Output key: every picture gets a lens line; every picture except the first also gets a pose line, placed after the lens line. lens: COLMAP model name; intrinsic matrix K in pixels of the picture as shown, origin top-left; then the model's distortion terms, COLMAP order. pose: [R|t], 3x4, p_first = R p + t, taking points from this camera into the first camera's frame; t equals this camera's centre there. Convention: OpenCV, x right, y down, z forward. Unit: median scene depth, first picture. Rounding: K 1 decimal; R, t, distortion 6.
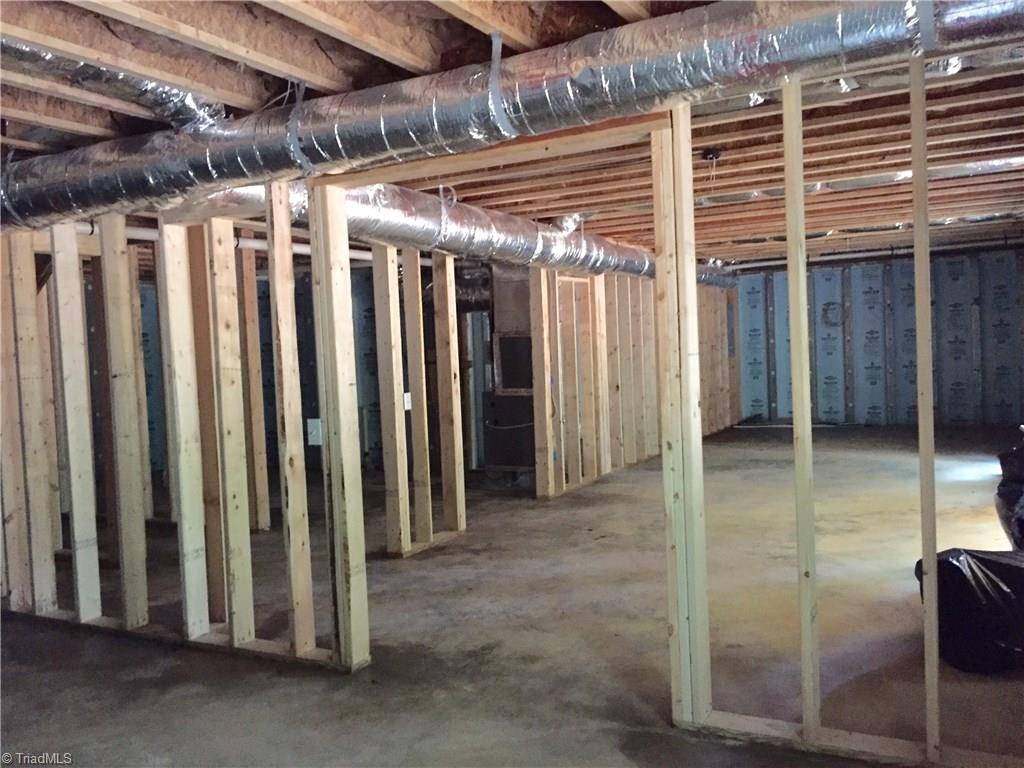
lens RADIAL K [[878.5, 0, 512.0], [0, 878.5, 384.0], [0, 0, 1]] dist [0.039020, -0.008799]
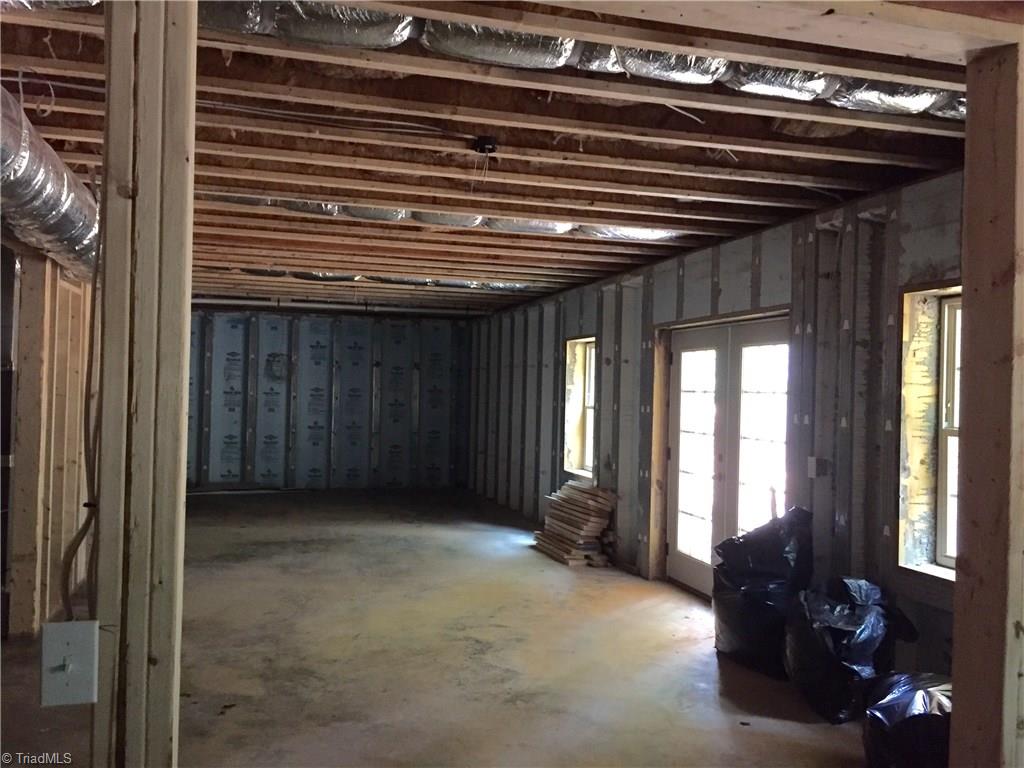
lens RADIAL K [[878.5, 0, 512.0], [0, 878.5, 384.0], [0, 0, 1]] dist [0.039020, -0.008799]
pose [[0.711539, 0.064804, 0.699652, -0.104619], [-0.025576, 0.997467, -0.066377, -0.008215], [-0.702181, 0.029336, 0.711394, 0.203356]]
